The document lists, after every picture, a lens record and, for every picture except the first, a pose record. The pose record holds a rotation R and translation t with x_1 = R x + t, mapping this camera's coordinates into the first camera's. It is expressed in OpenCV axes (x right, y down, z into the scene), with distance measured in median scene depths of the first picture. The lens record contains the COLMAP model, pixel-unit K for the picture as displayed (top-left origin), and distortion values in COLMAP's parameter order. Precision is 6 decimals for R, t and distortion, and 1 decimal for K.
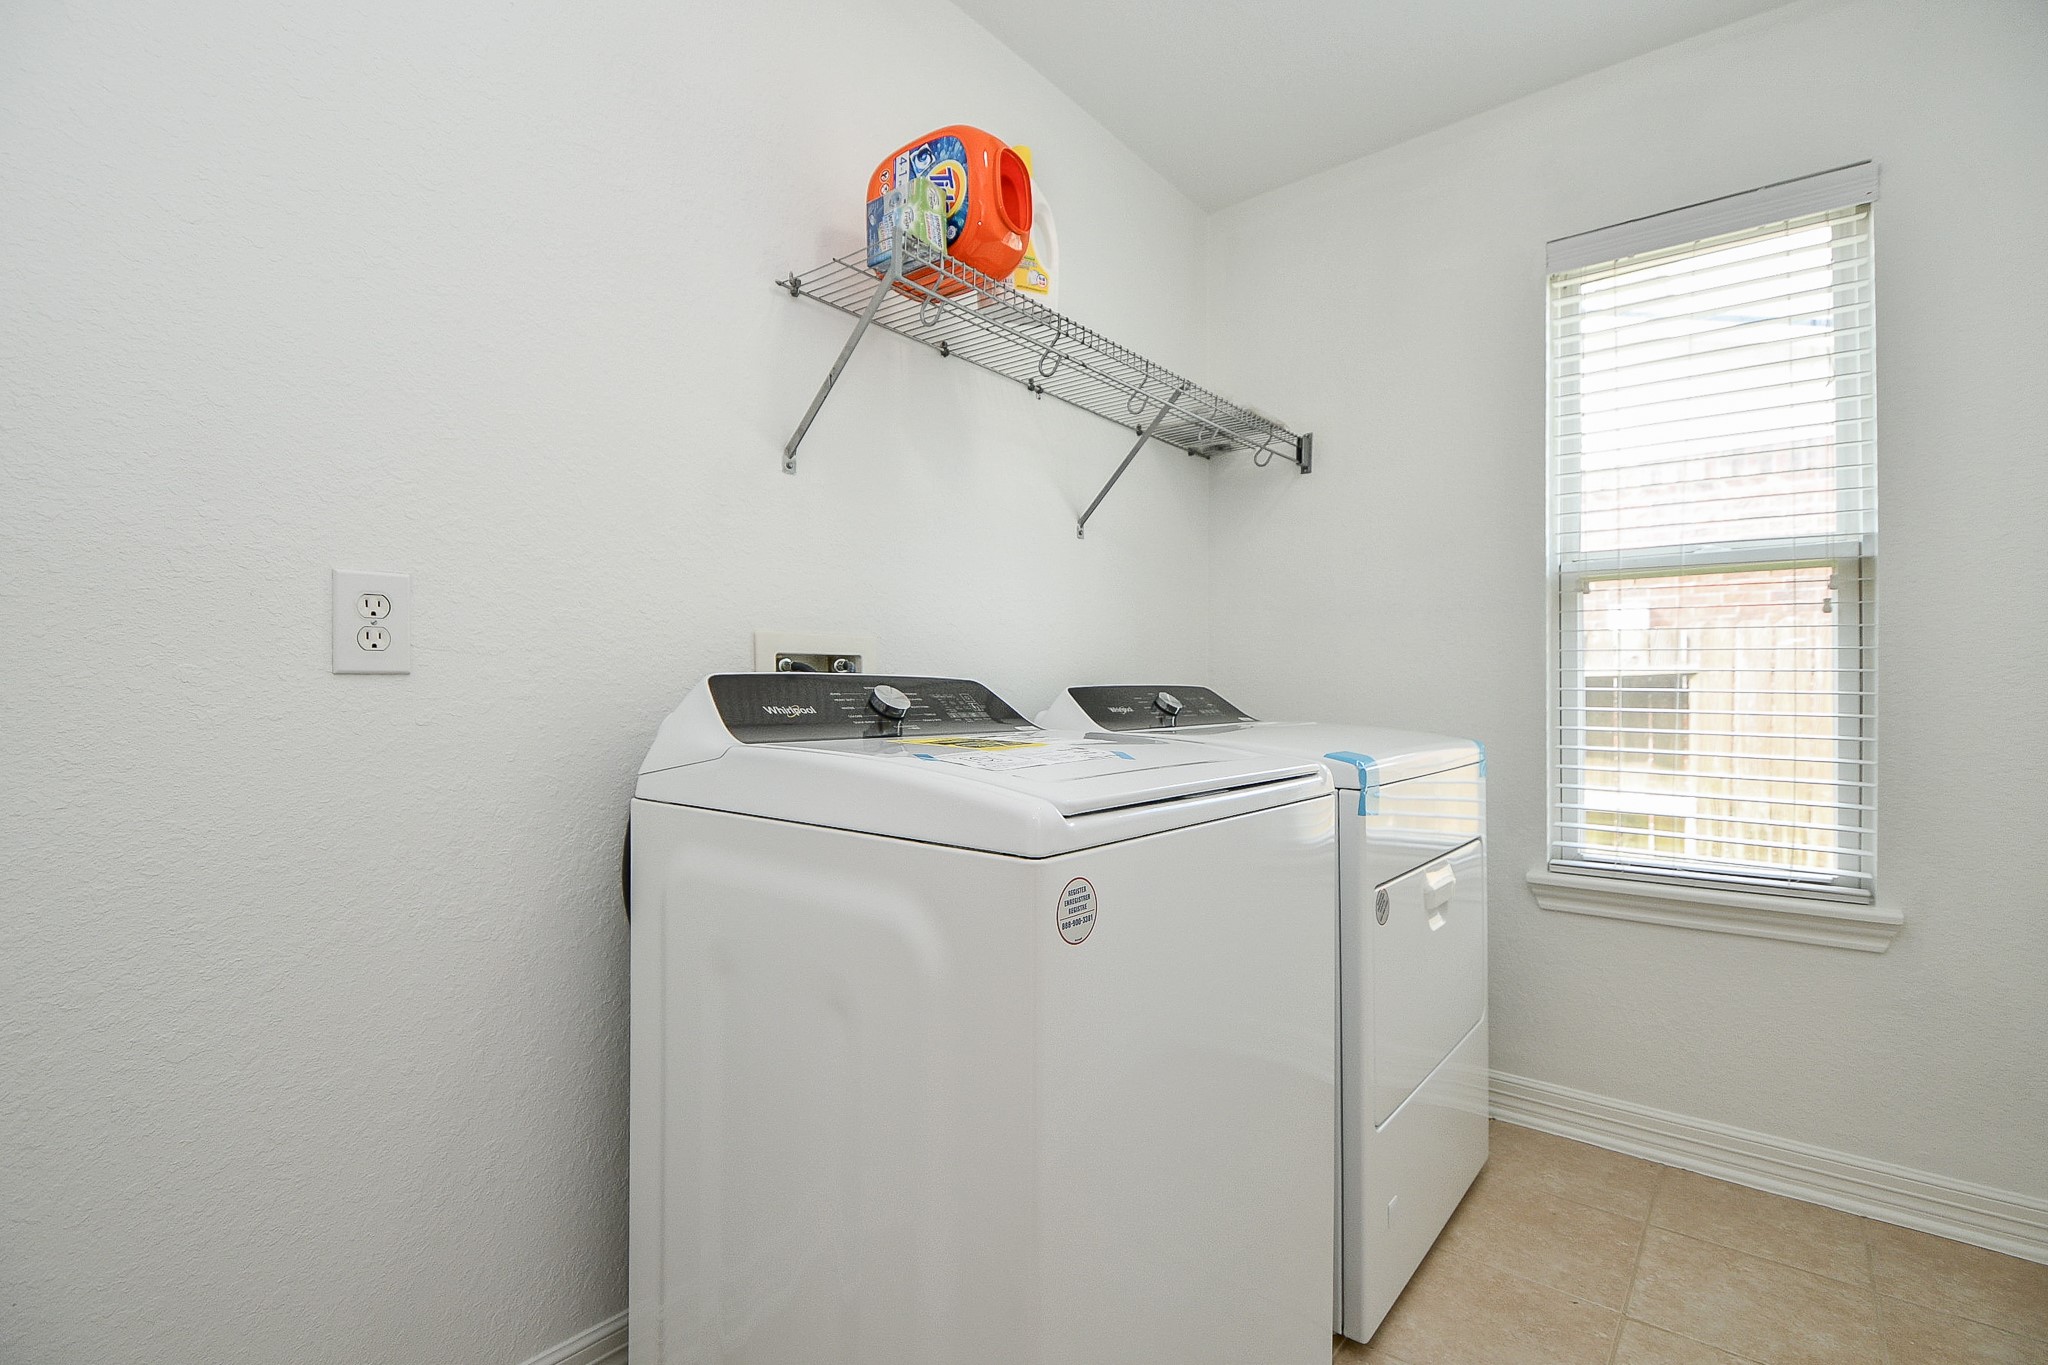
lens RADIAL K [[880.5, 0, 1028.8], [0, 880.5, 689.9], [0, 0, 1]] dist [0.025284, -0.022656]
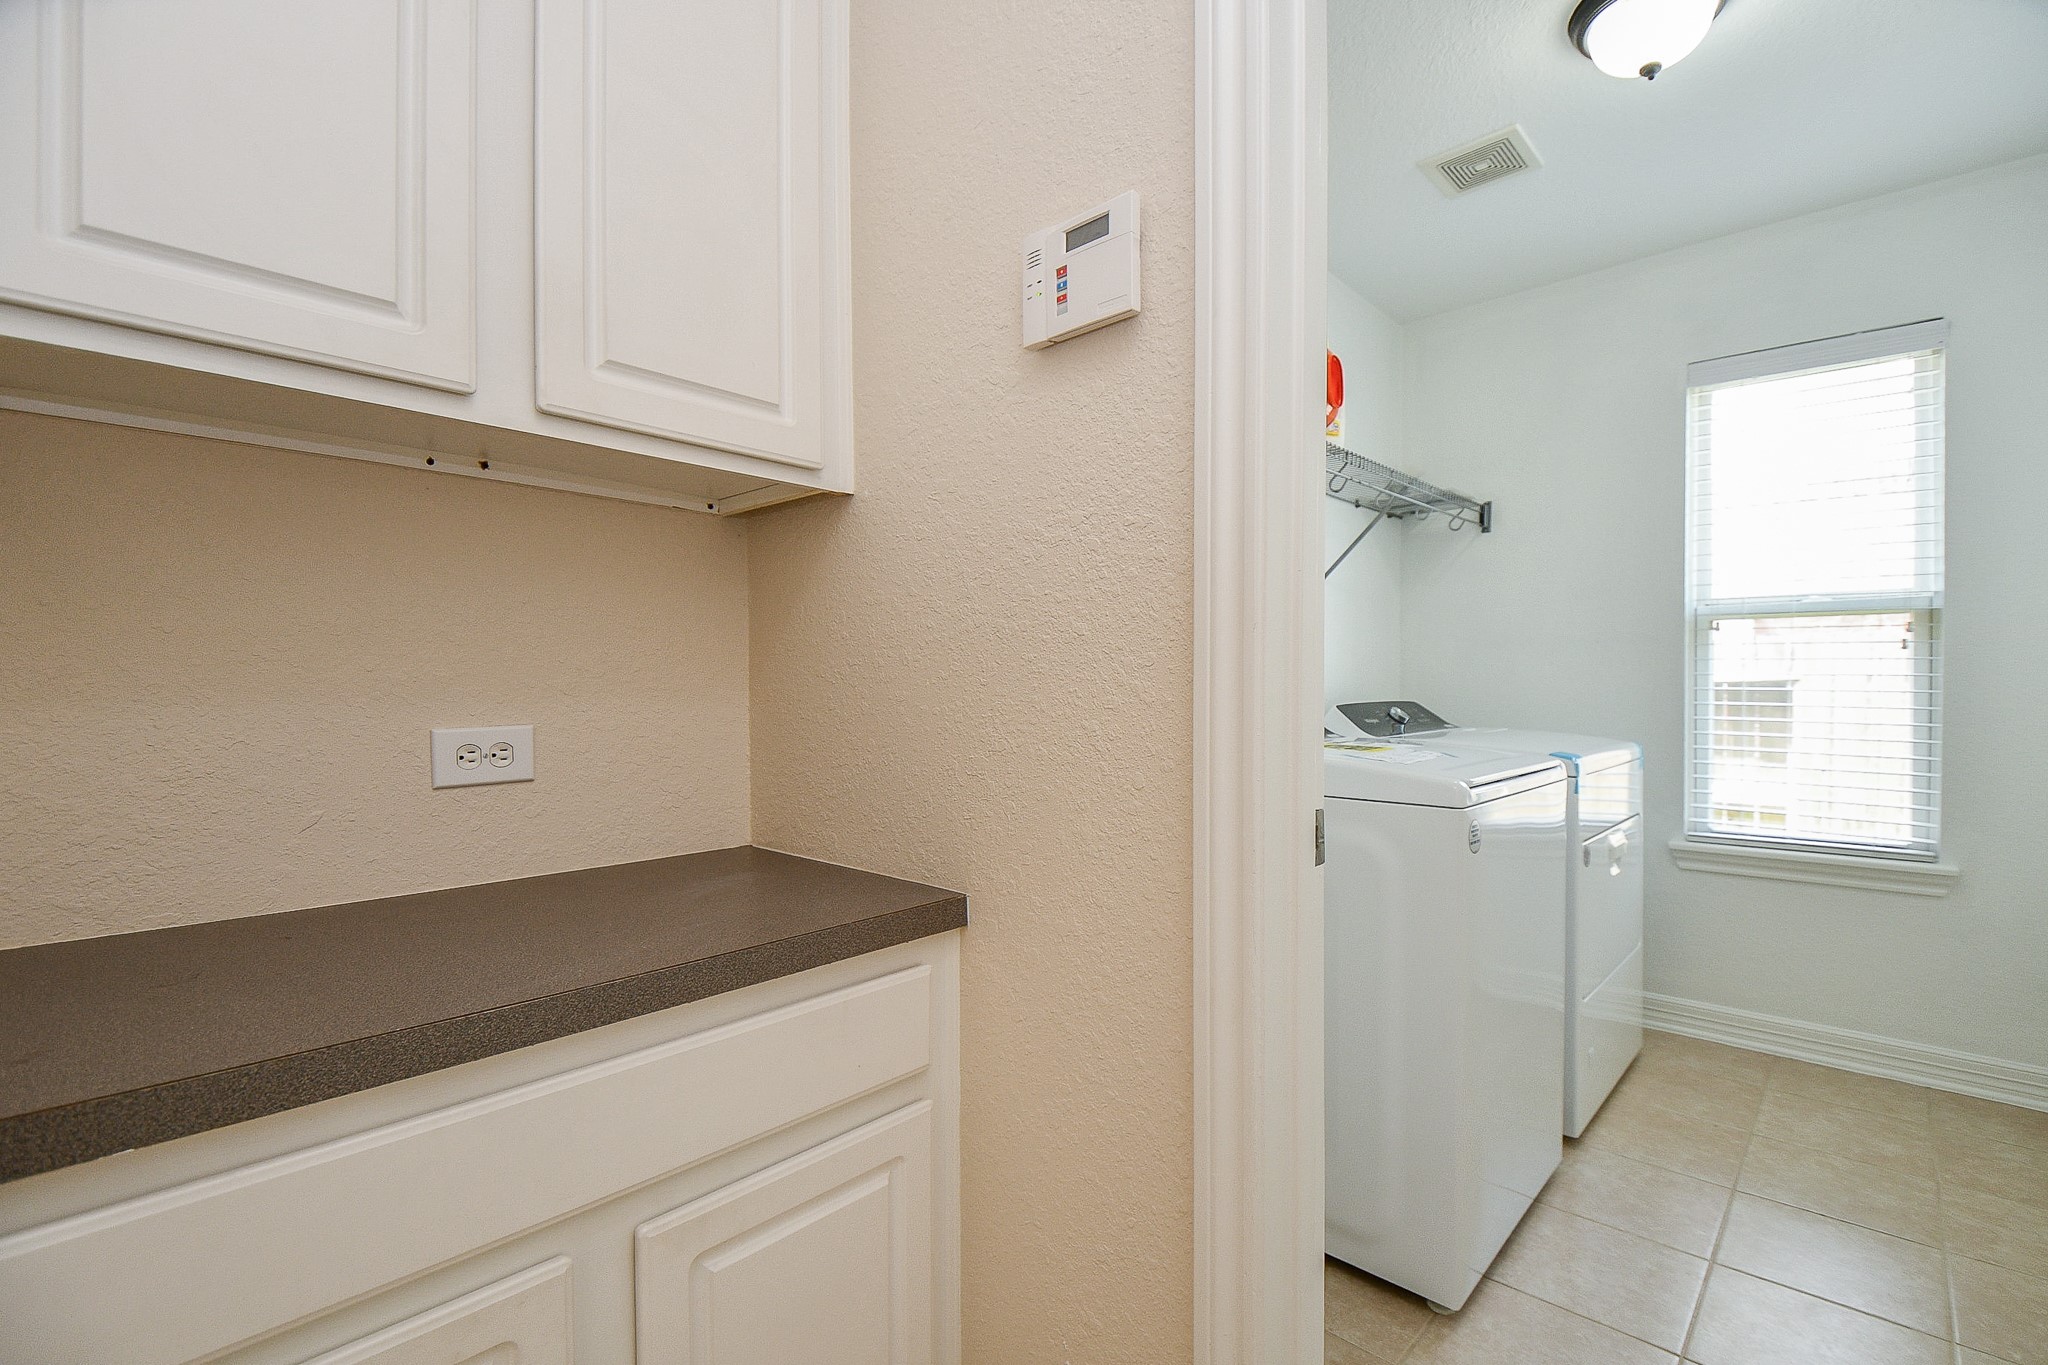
lens RADIAL K [[899.0, 0, 1025.3], [0, 899.0, 694.5], [0, 0, 1]] dist [0.029449, -0.024003]
pose [[0.998258, -0.002195, -0.058966, -0.353746], [0.003101, 0.999879, 0.015270, -0.041386], [0.058925, -0.015426, 0.998143, -0.452774]]
